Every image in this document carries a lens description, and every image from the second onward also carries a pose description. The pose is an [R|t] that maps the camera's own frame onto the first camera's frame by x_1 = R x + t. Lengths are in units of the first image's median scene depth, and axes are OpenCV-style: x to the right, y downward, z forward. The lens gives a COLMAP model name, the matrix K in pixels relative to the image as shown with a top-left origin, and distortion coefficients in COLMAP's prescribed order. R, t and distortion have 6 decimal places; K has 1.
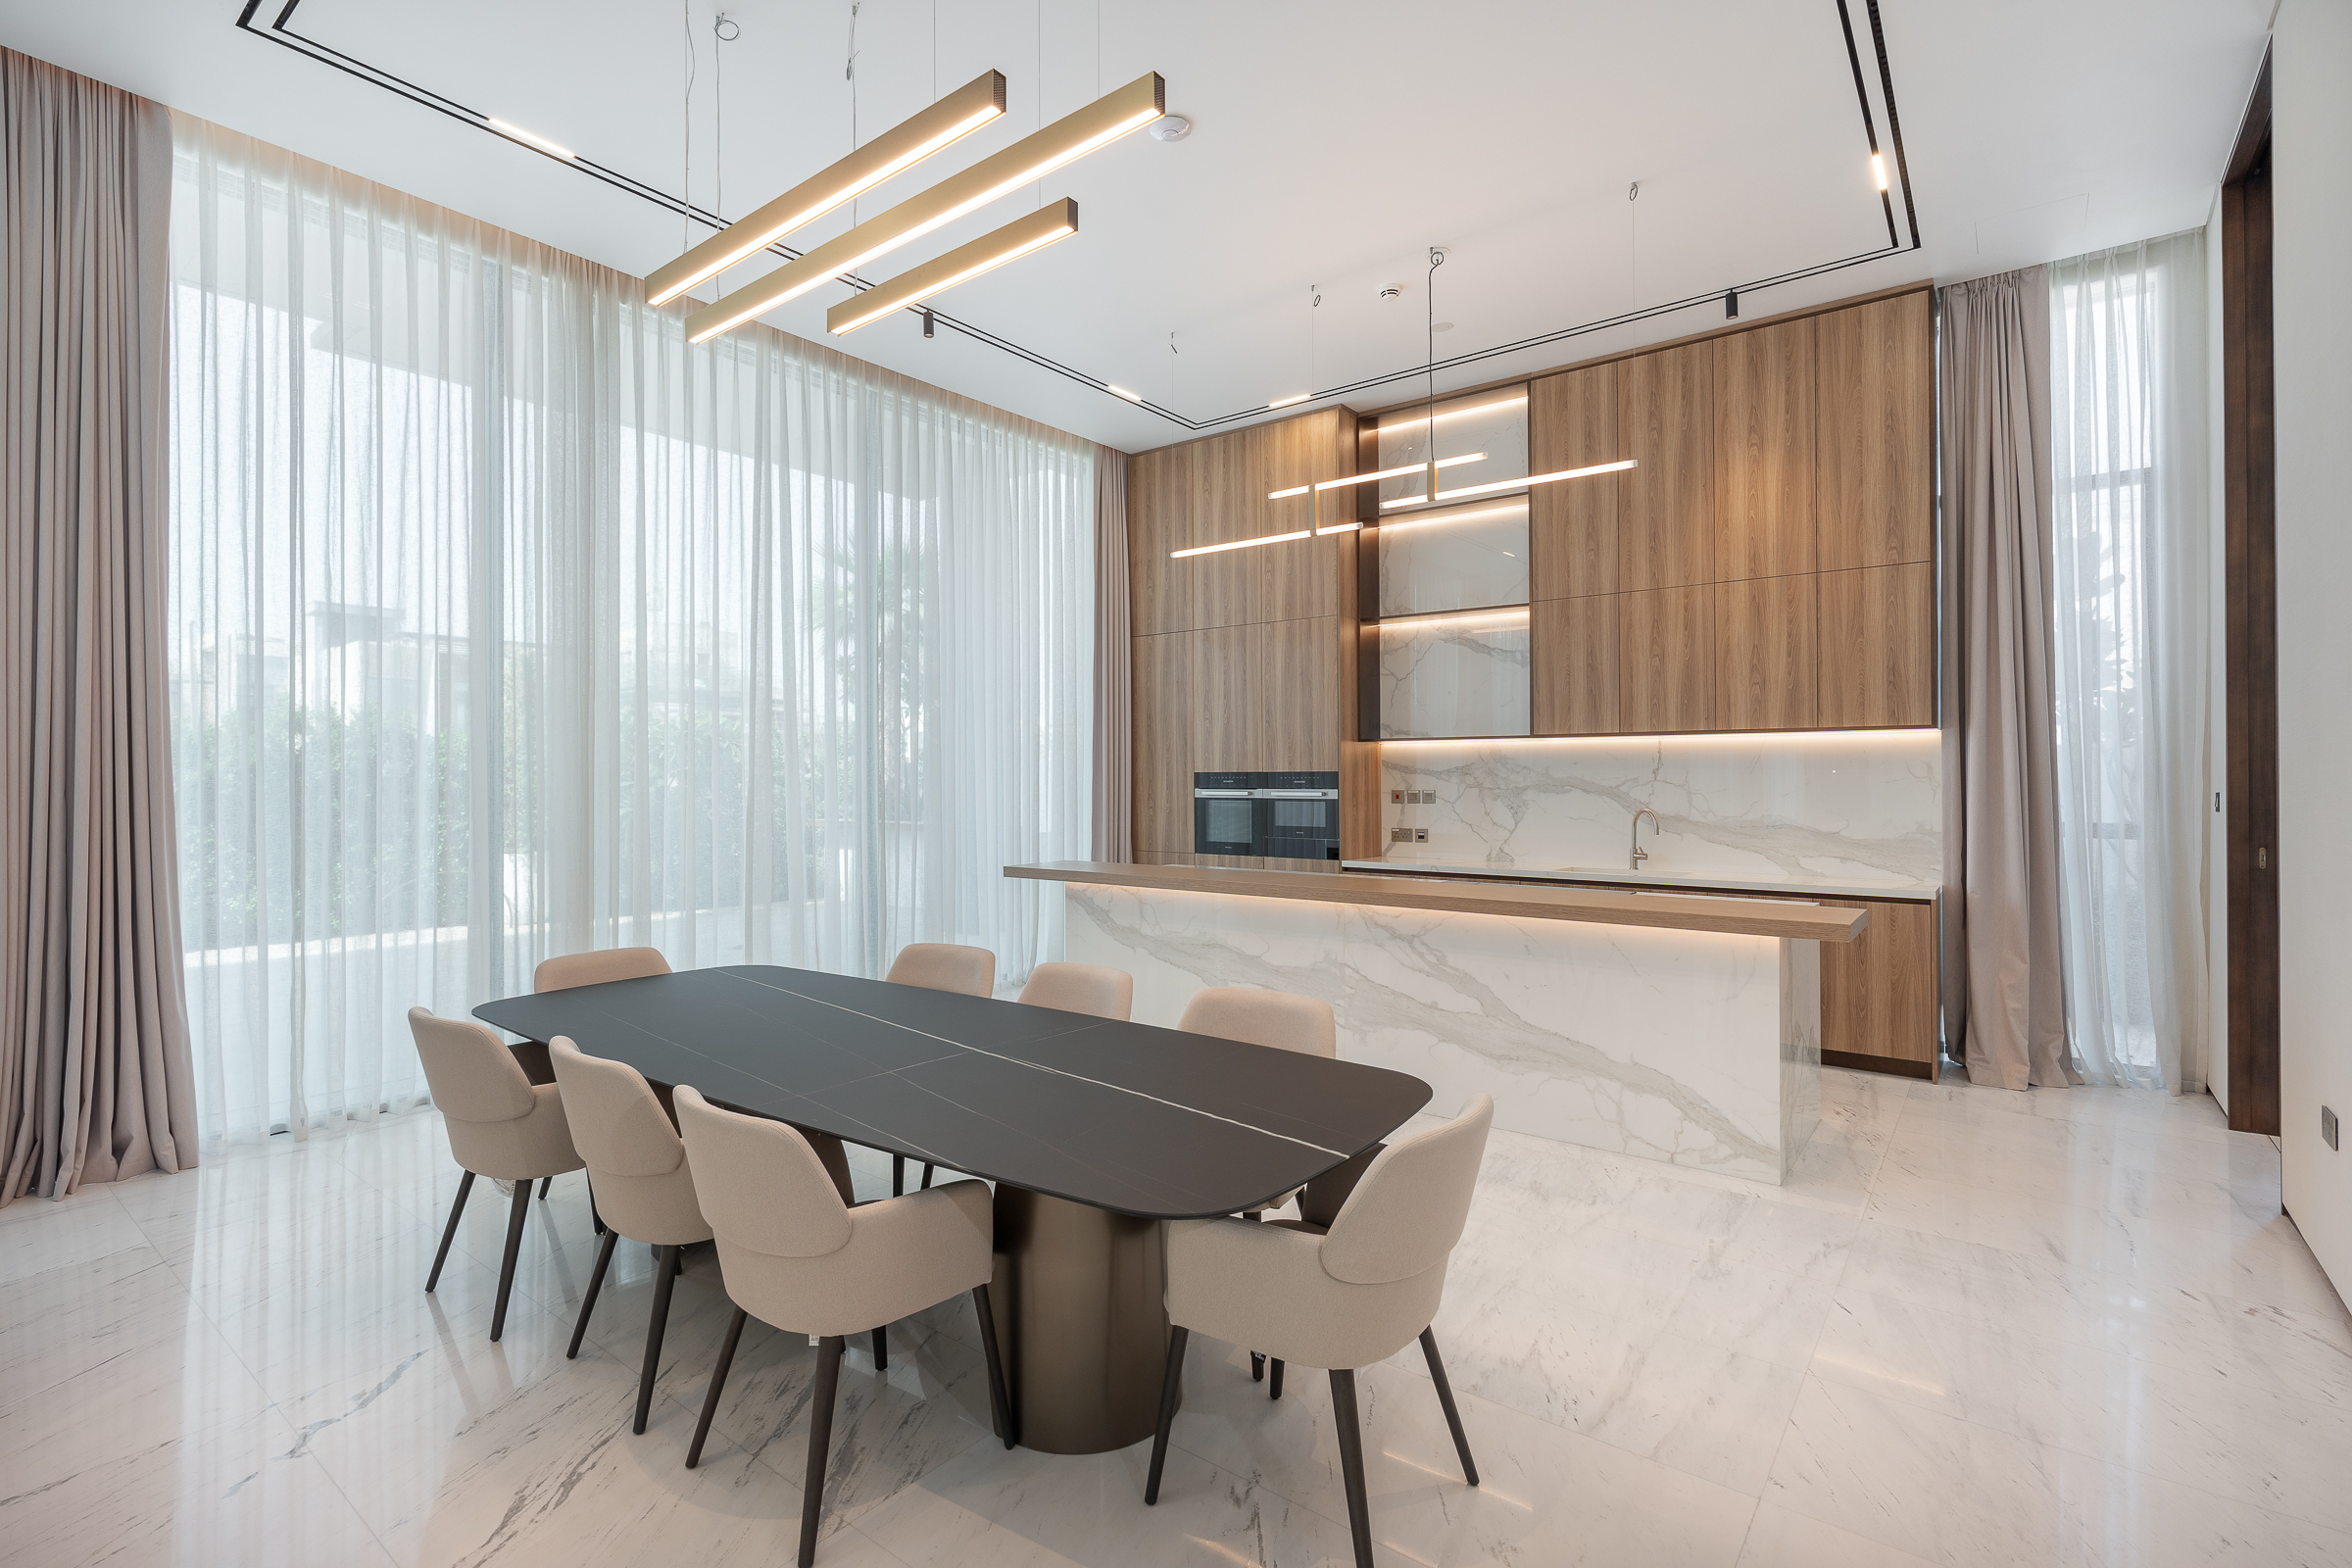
lens RADIAL K [[1079.5, 0, 1163.2], [0, 1079.5, 767.4], [0, 0, 1]] dist [0.000000, 0.002091]
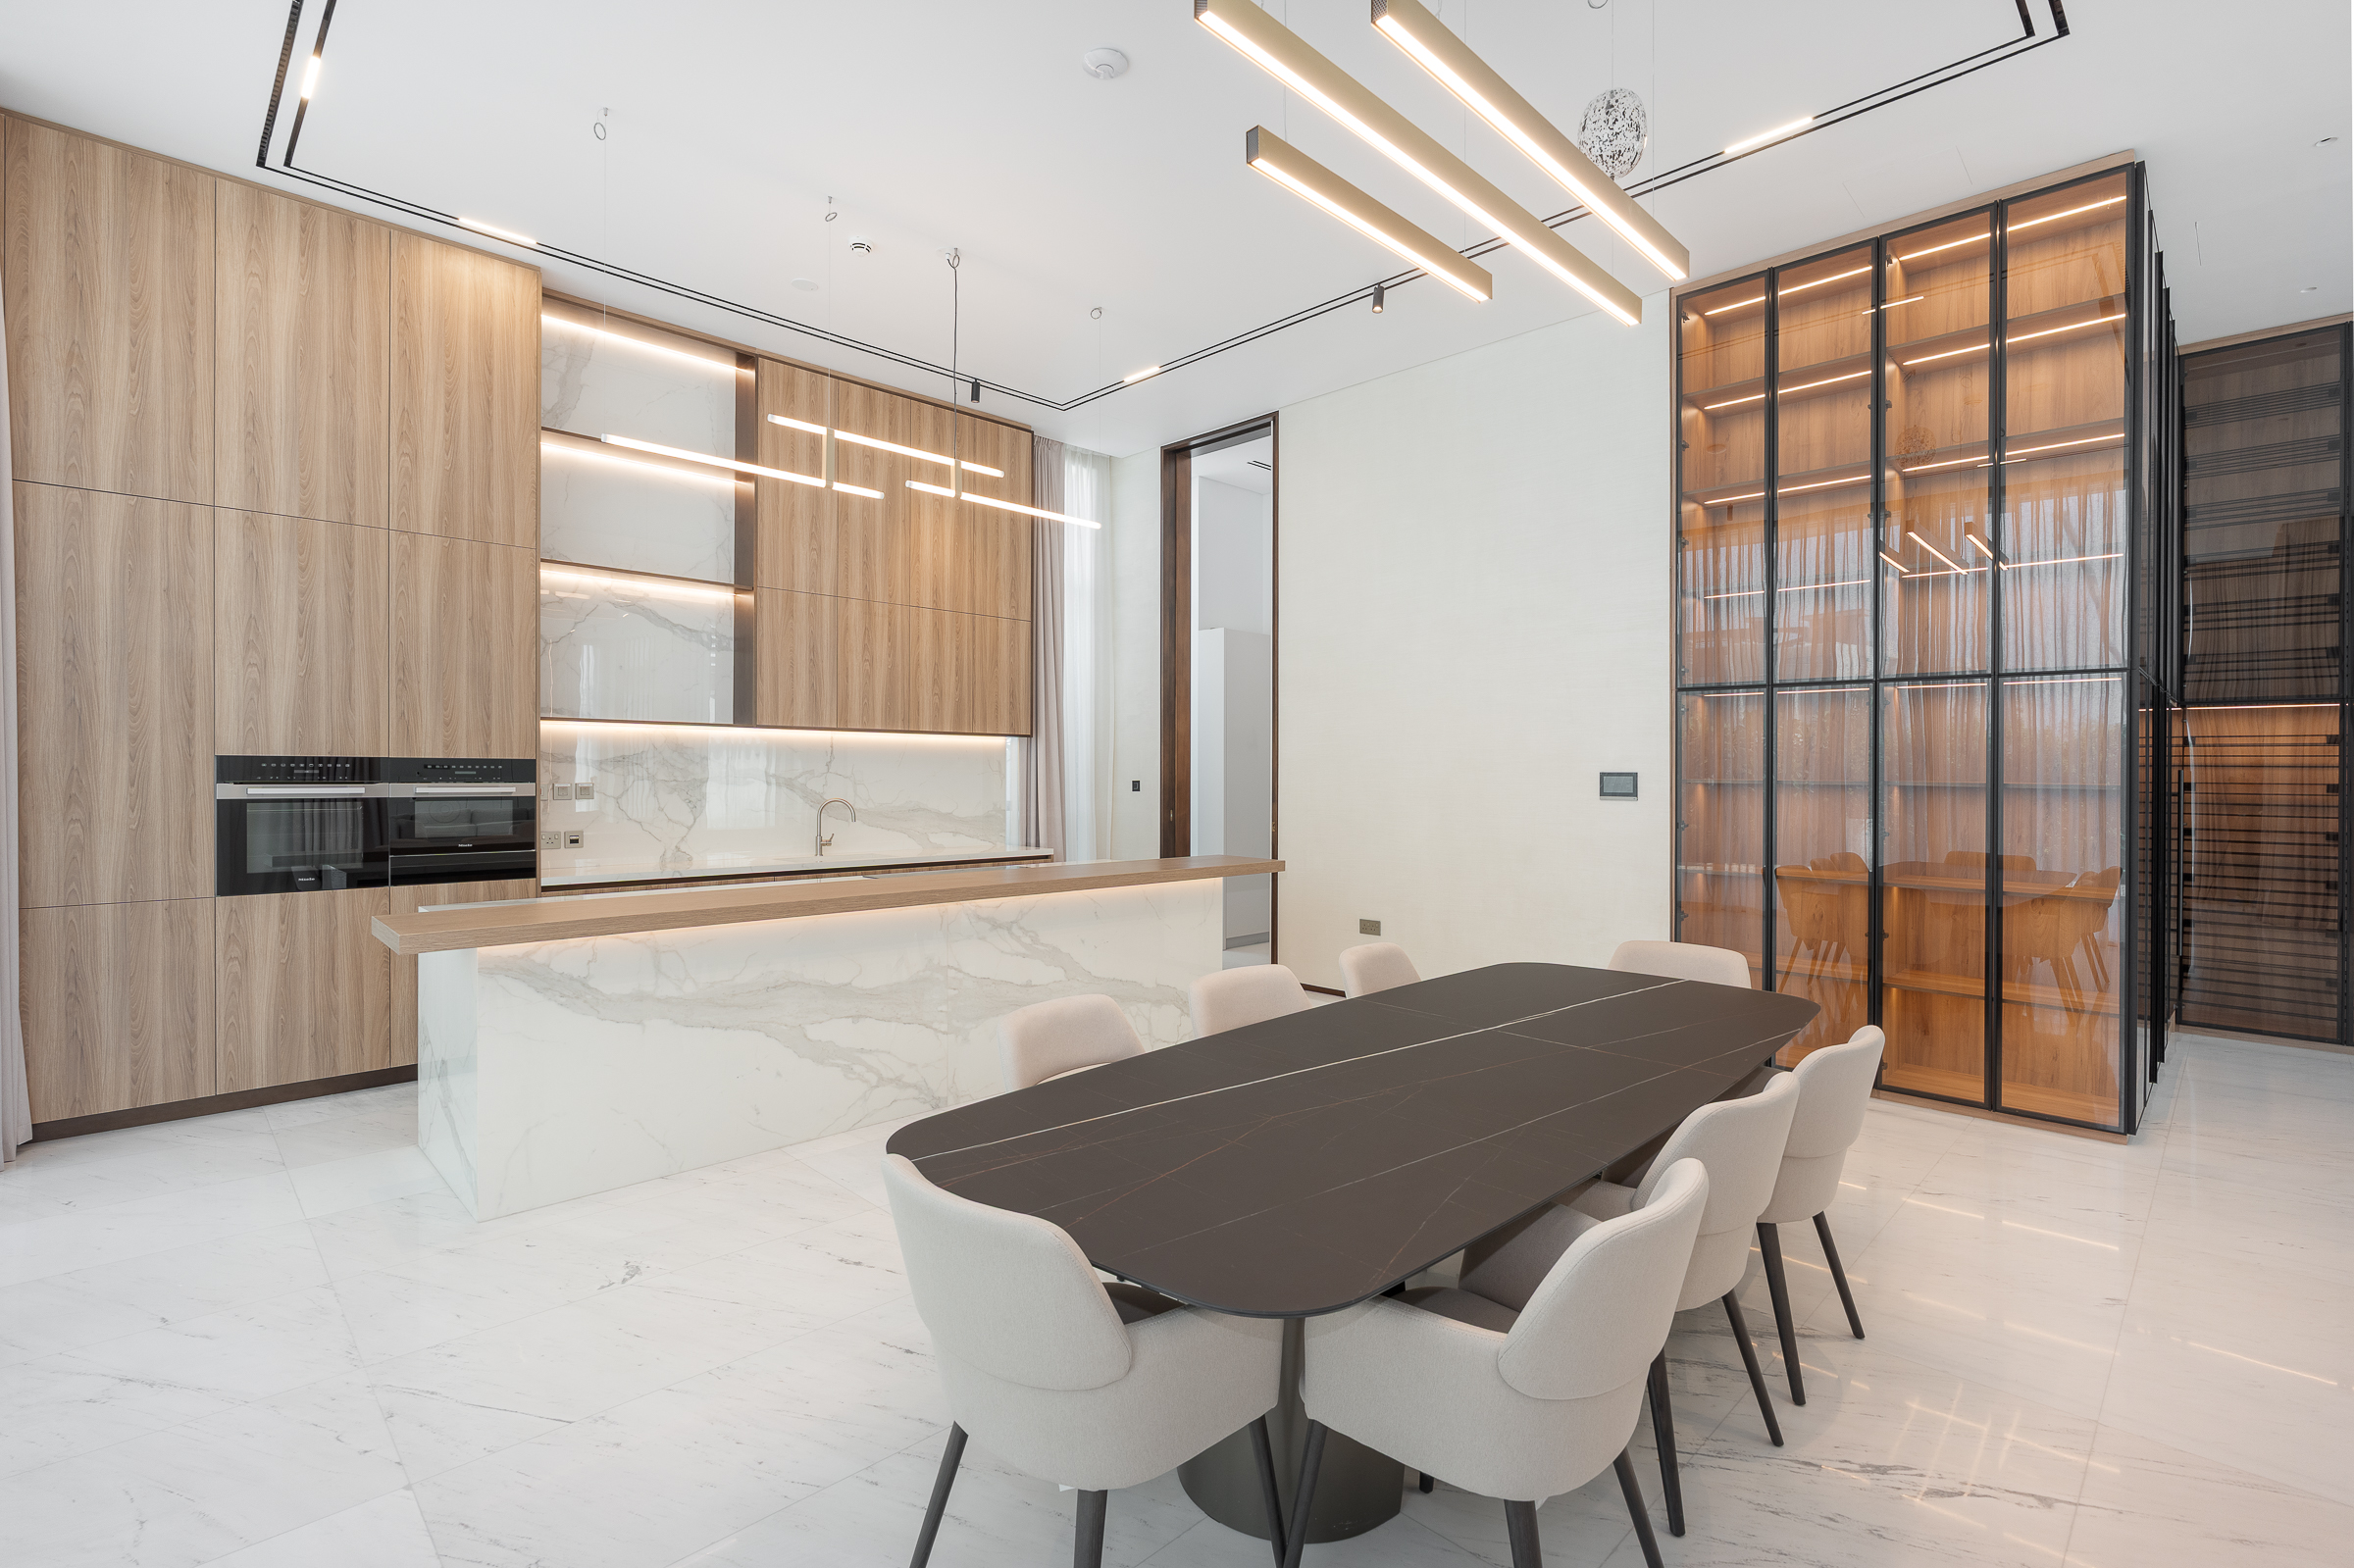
lens RADIAL K [[1080.3, 0, 1154.0], [0, 1080.3, 752.4], [0, 0, 1]] dist [0.000000, 0.002091]
pose [[0.138440, 0.020707, 0.990154, -0.574729], [-0.016940, 0.999685, -0.018538, 0.006523], [-0.990226, -0.014206, 0.138747, 0.527400]]
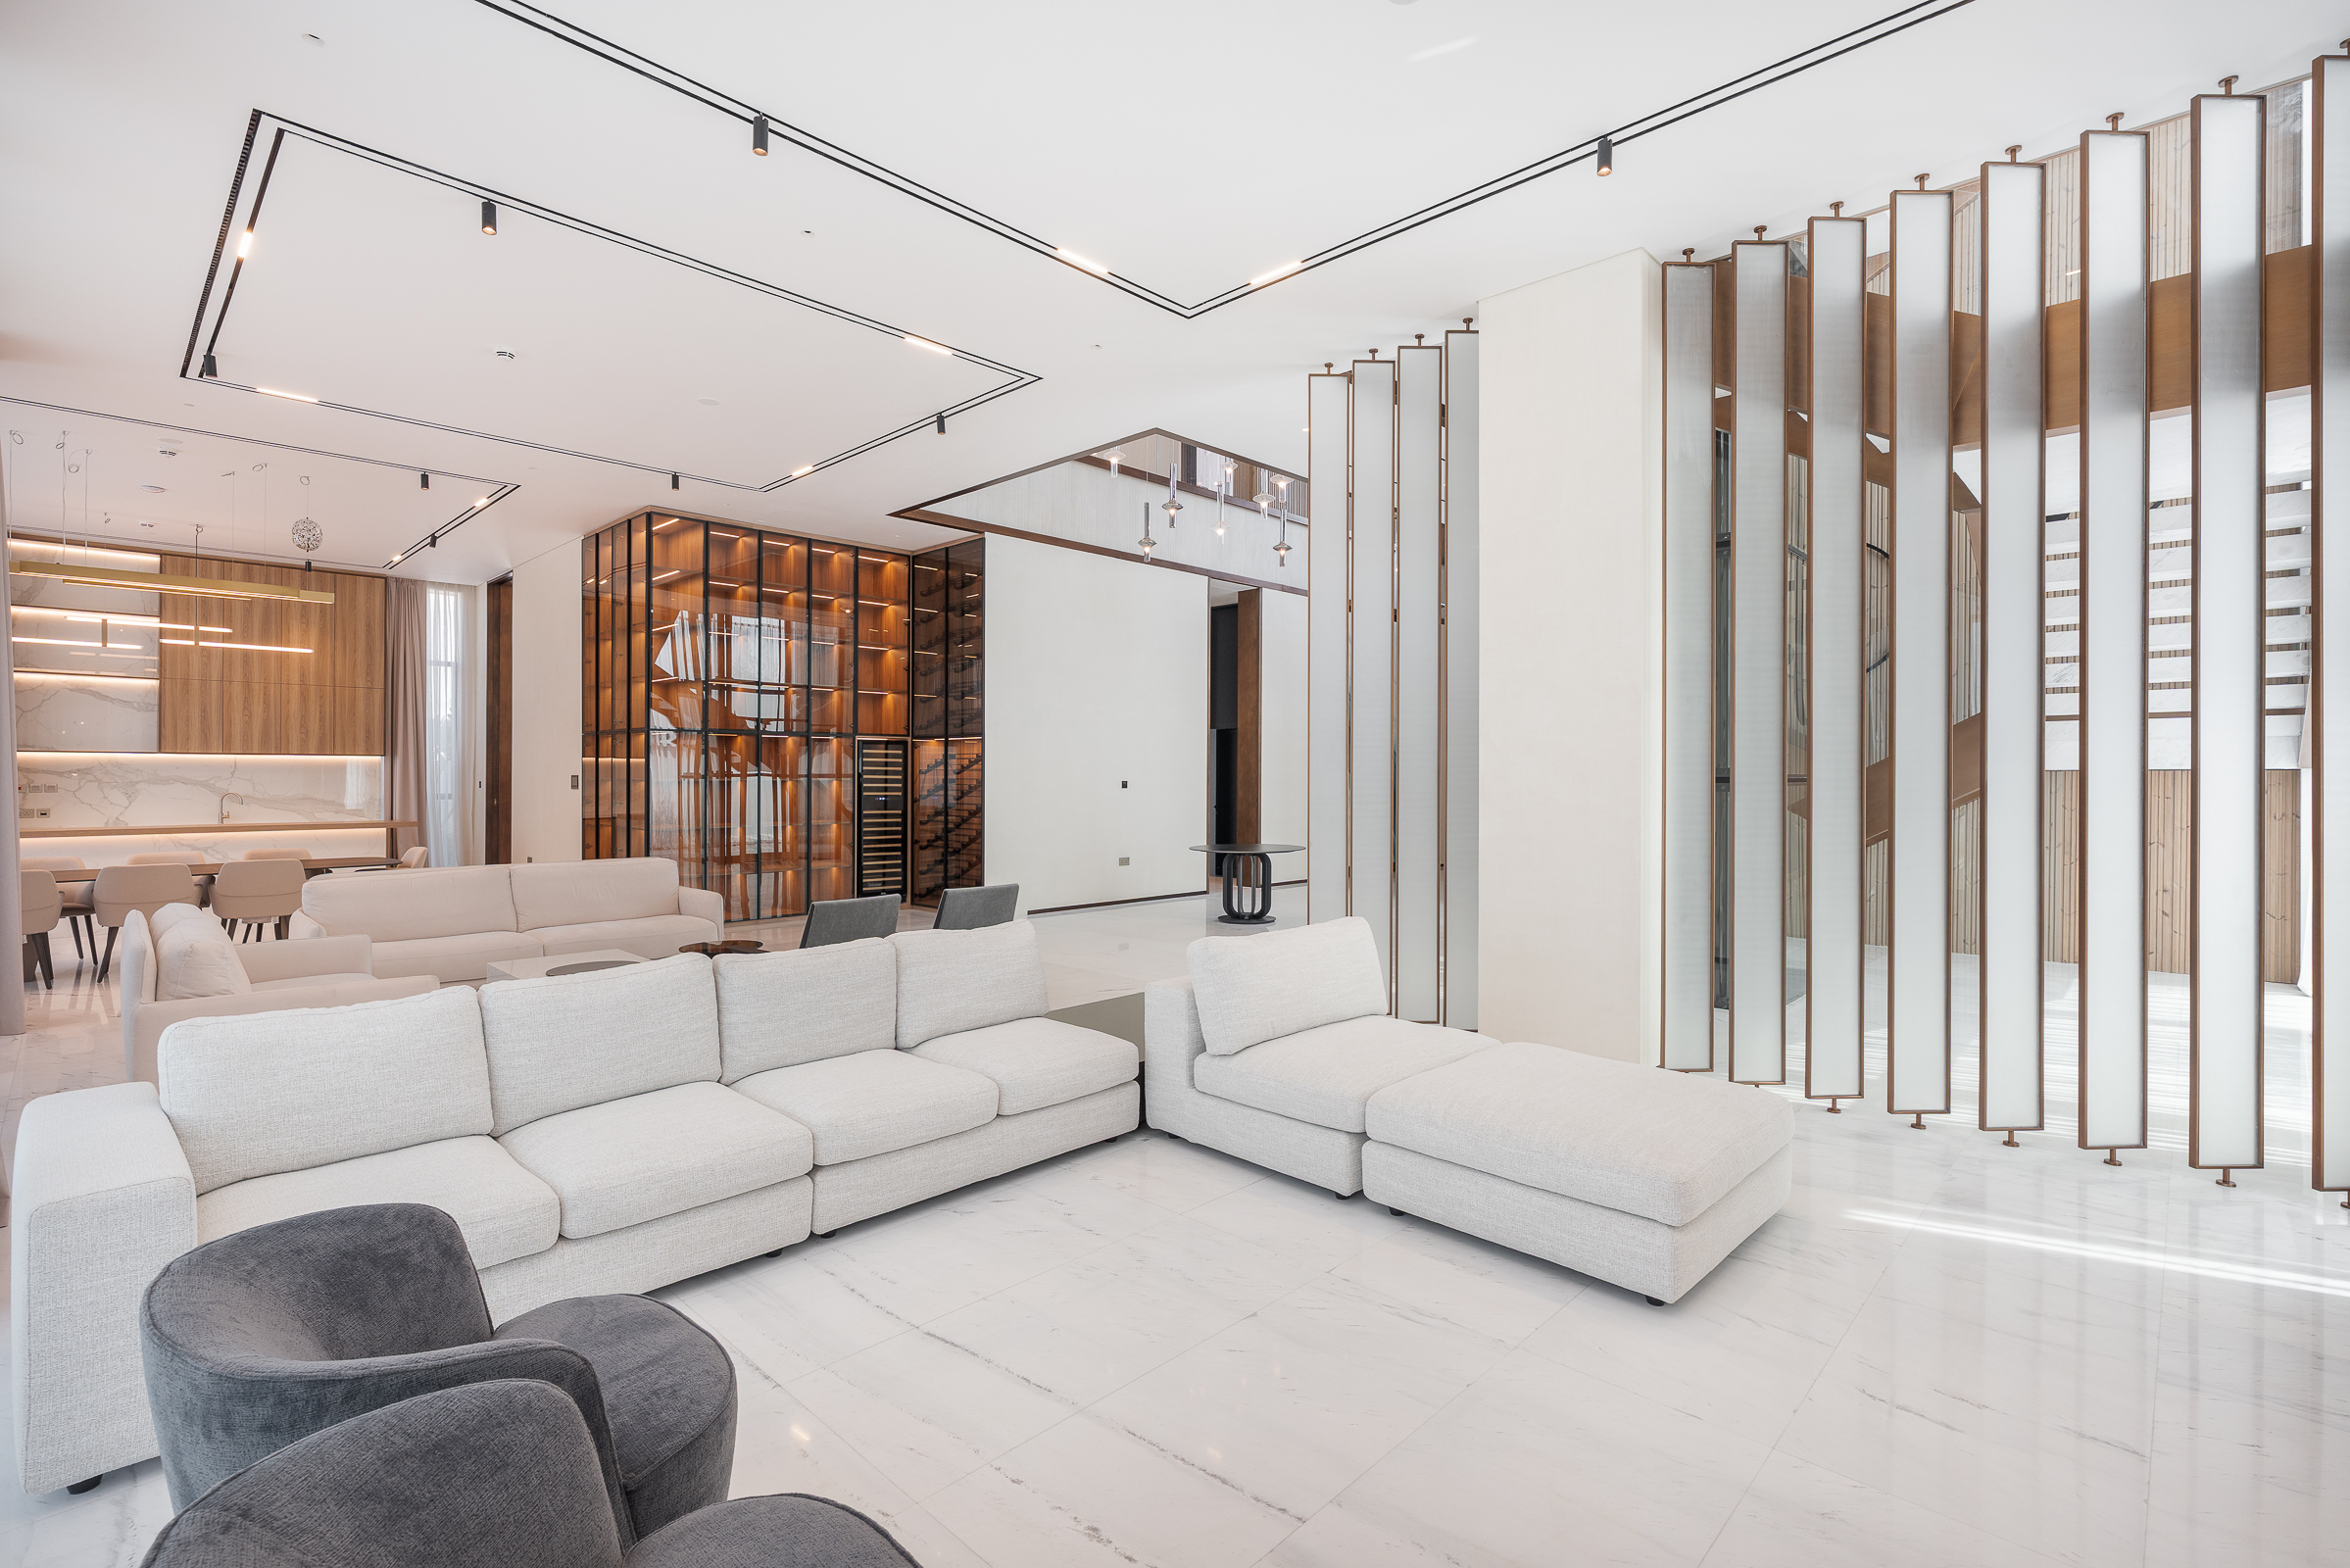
lens RADIAL K [[1078.6, 0, 1164.8], [0, 1078.6, 767.6], [0, 0, 1]] dist [0.000000, 0.002091]
pose [[0.108513, 0.005776, 0.994078, -1.284840], [-0.013460, 0.999900, -0.004340, -0.019739], [-0.994004, -0.012909, 0.108580, -0.866886]]
